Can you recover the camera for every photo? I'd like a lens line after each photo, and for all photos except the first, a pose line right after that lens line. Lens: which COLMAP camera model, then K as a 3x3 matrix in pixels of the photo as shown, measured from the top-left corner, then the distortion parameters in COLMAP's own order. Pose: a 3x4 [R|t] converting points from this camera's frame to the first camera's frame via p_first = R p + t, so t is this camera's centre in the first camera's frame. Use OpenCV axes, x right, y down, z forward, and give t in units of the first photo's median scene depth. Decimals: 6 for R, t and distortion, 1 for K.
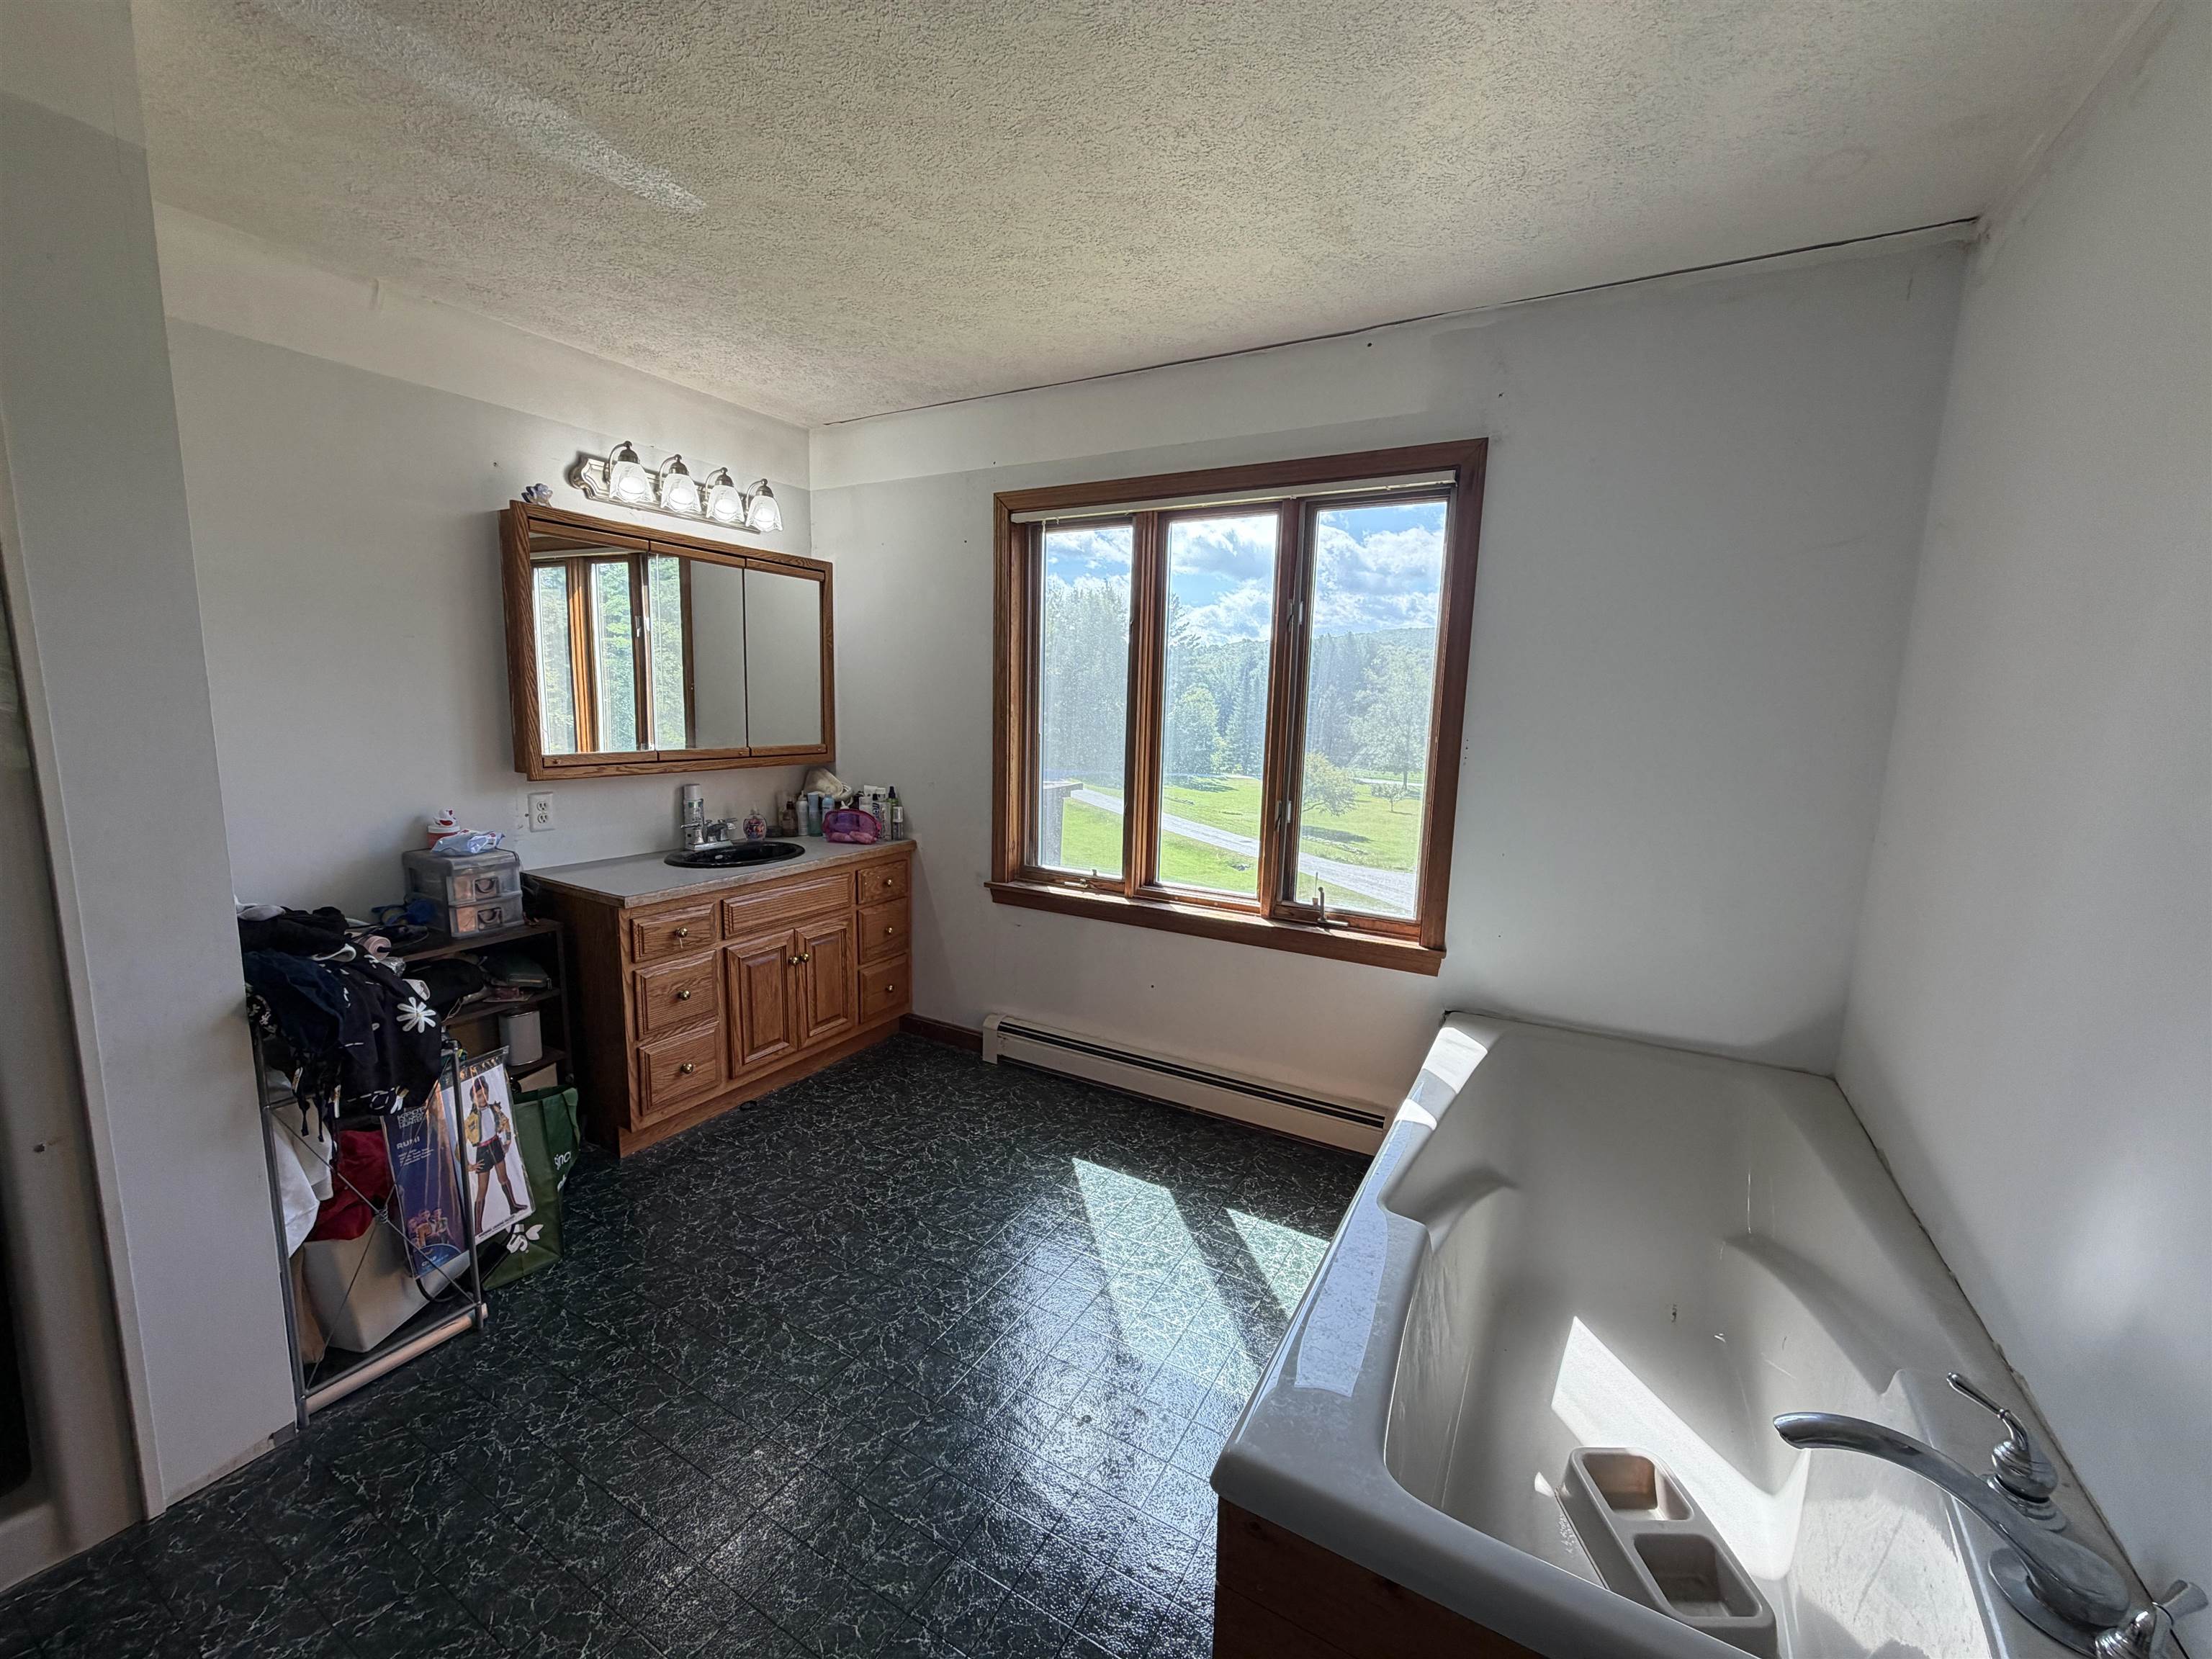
lens RADIAL K [[881.7, 0, 1105.5], [0, 881.7, 833.5], [0, 0, 1]] dist [-0.000029, -0.000163]
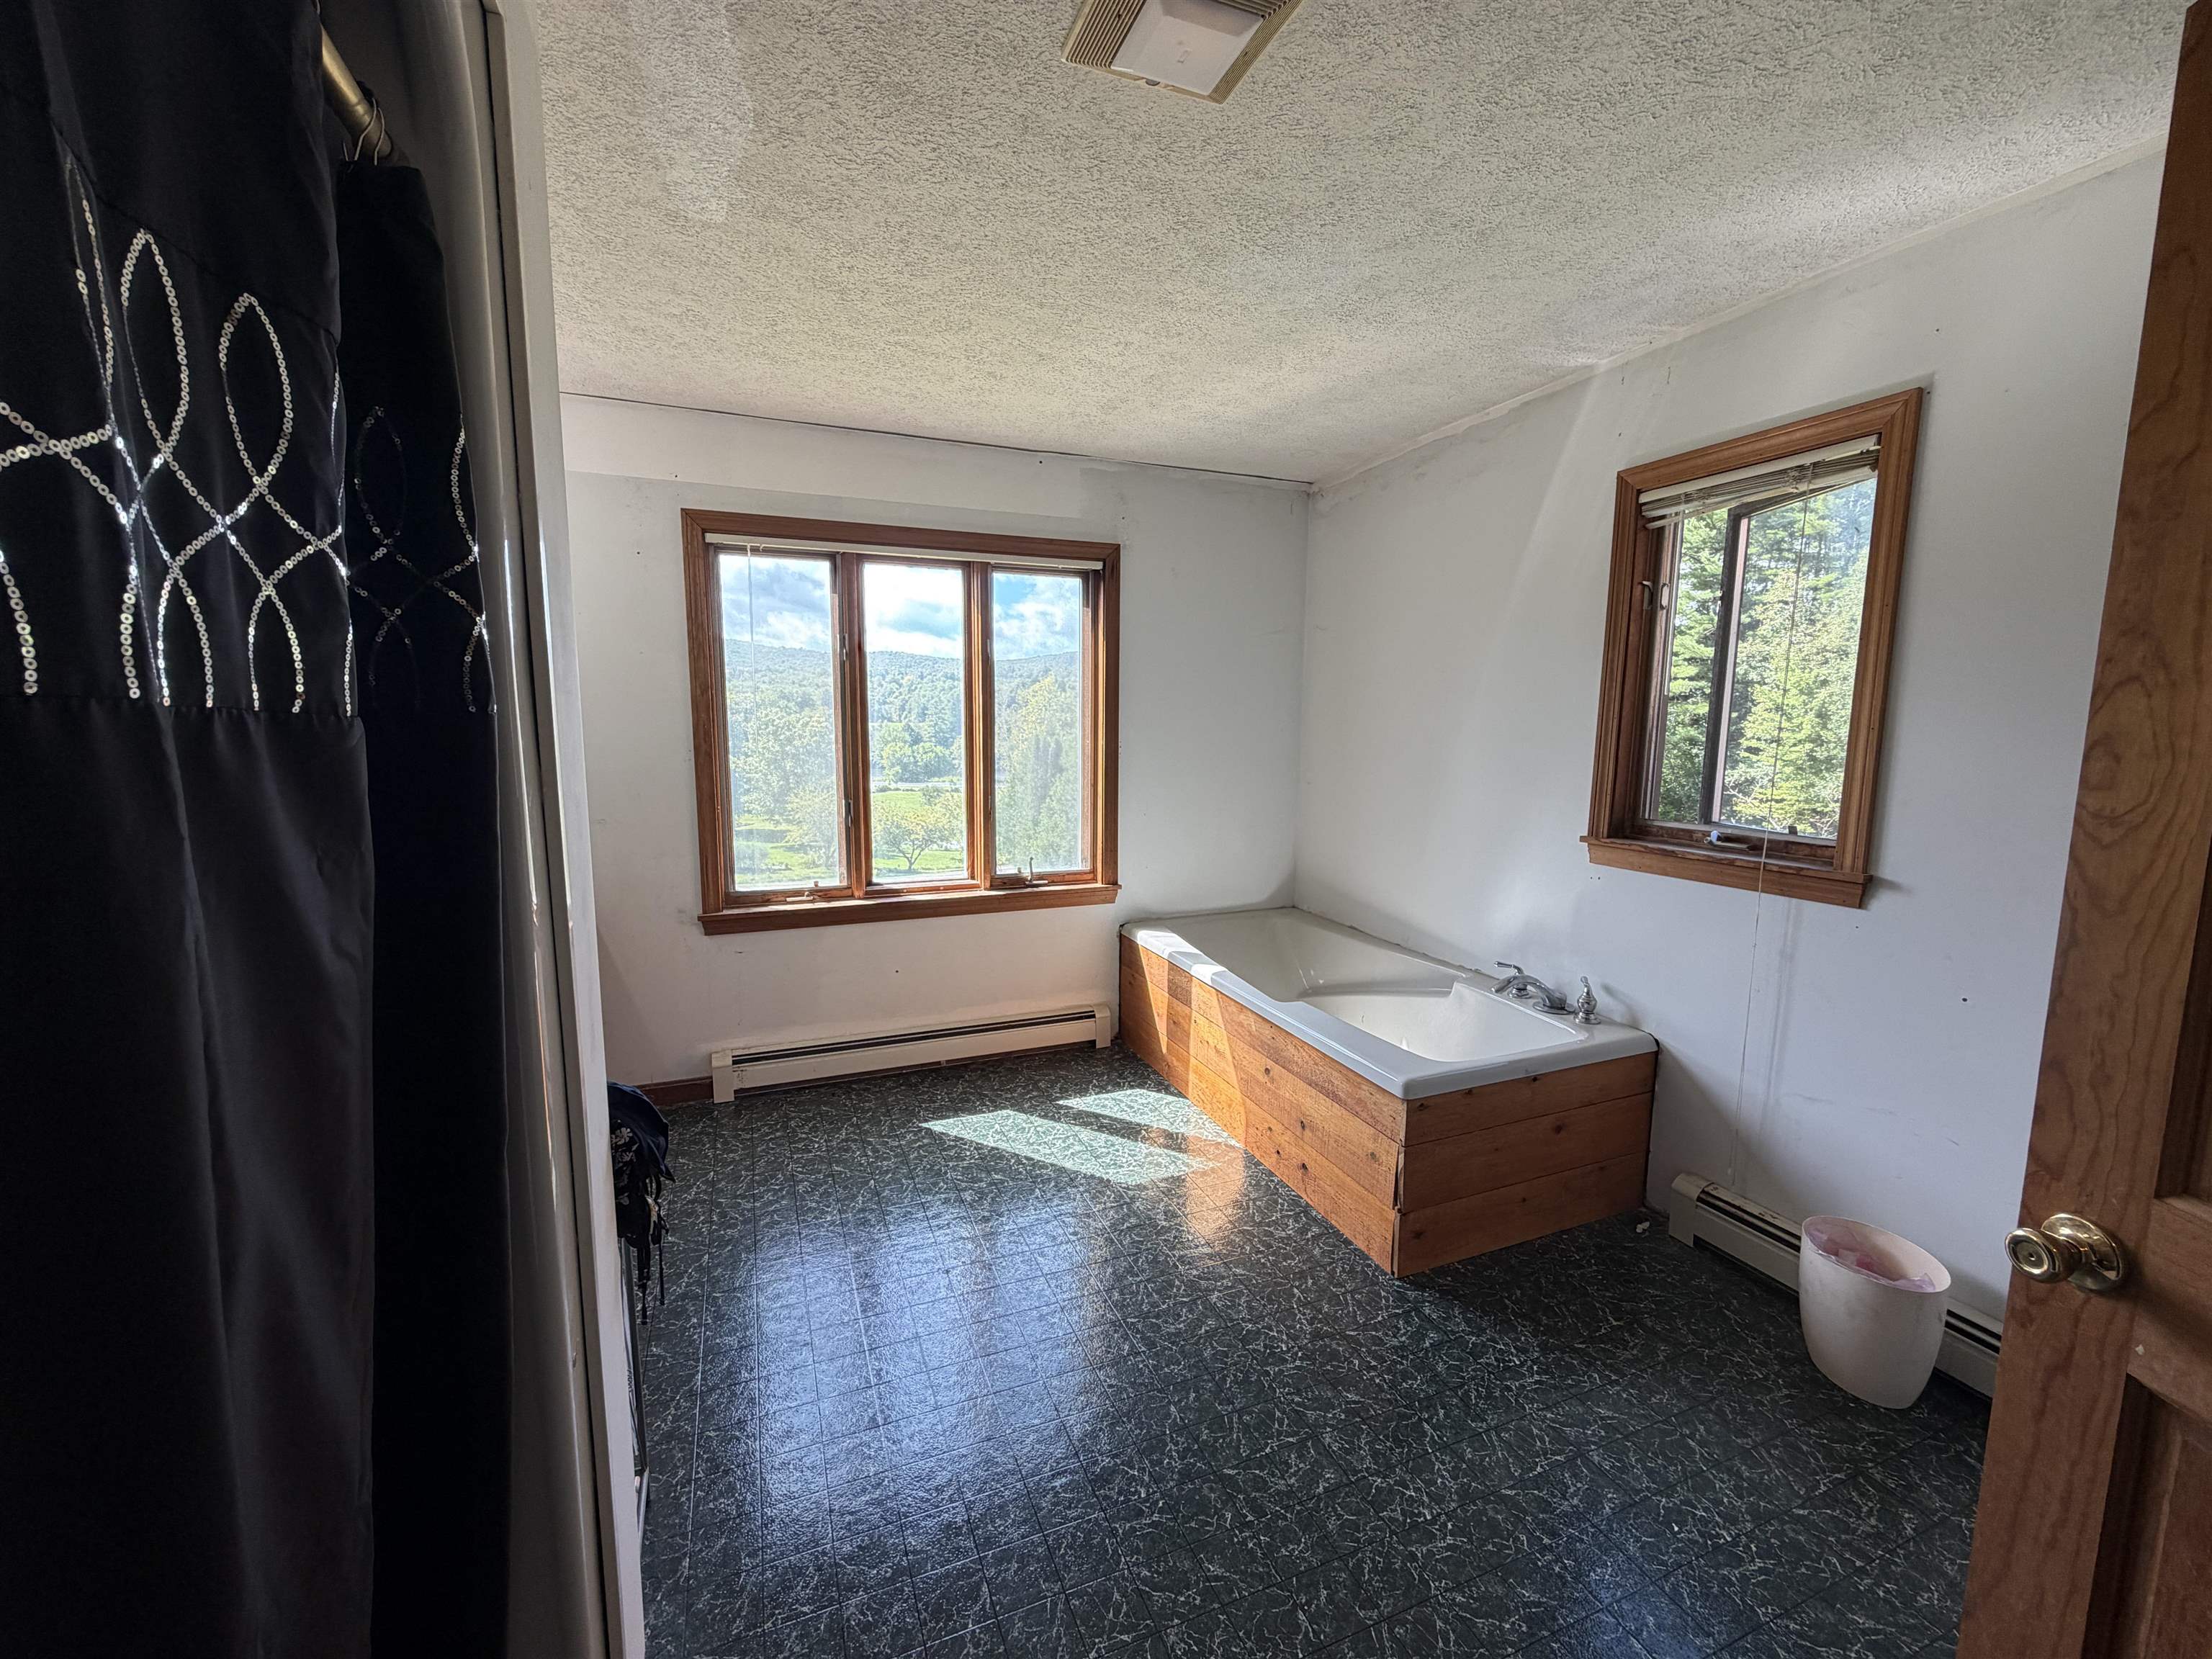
lens RADIAL K [[881.7, 0, 1113.8], [0, 881.7, 832.4], [0, 0, 1]] dist [-0.000029, -0.000163]
pose [[0.621488, -0.116594, 0.774699, -0.652578], [0.138671, 0.989621, 0.037695, -0.007543], [-0.771053, 0.084001, 0.631205, 0.060517]]
